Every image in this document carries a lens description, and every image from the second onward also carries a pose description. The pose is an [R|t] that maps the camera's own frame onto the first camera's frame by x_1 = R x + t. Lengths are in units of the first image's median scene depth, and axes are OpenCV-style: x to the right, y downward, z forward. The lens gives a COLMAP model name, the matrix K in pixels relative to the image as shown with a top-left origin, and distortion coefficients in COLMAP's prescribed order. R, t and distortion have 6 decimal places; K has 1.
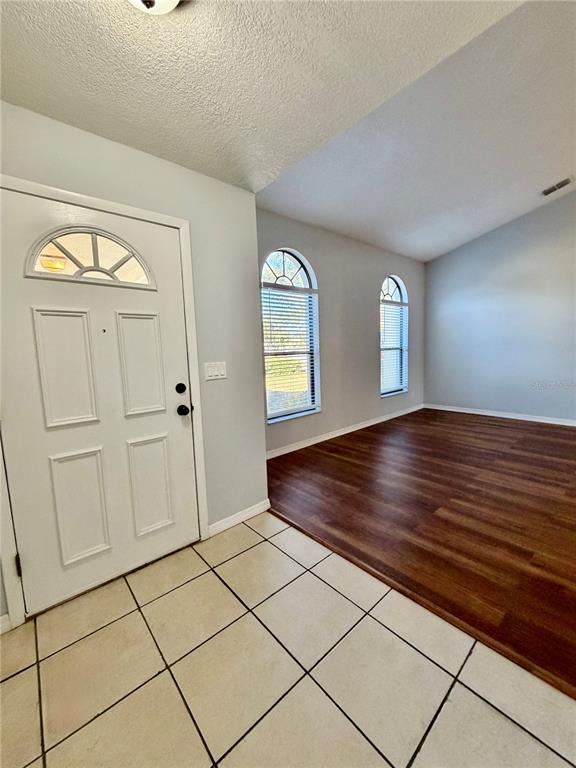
lens RADIAL K [[306.0, 0, 288.0], [0, 306.0, 384.0], [0, 0, 1]] dist [-0.000811, -0.000091]
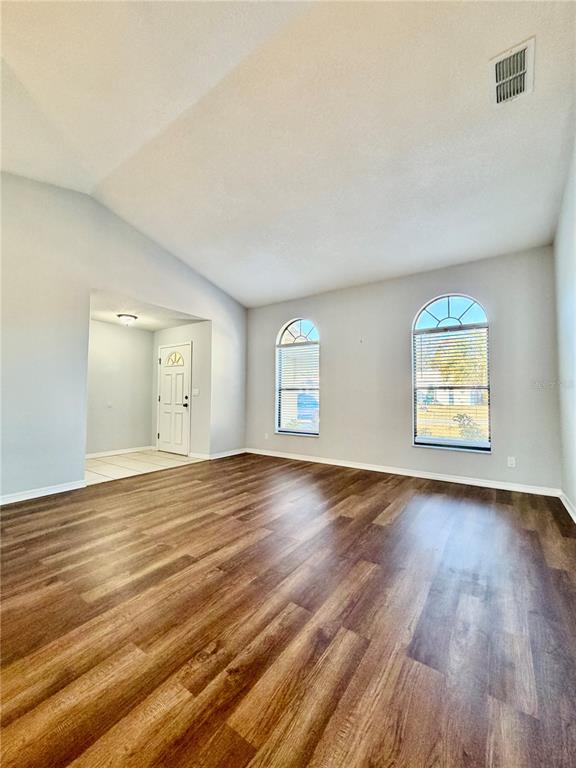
lens RADIAL K [[306.0, 0, 288.0], [0, 306.0, 384.0], [0, 0, 1]] dist [-0.000811, -0.000091]
pose [[0.243086, 0.003883, -0.969997, 2.230214], [-0.125751, 0.991679, -0.027544, -0.128064], [0.961819, 0.128674, 0.241551, 1.002702]]
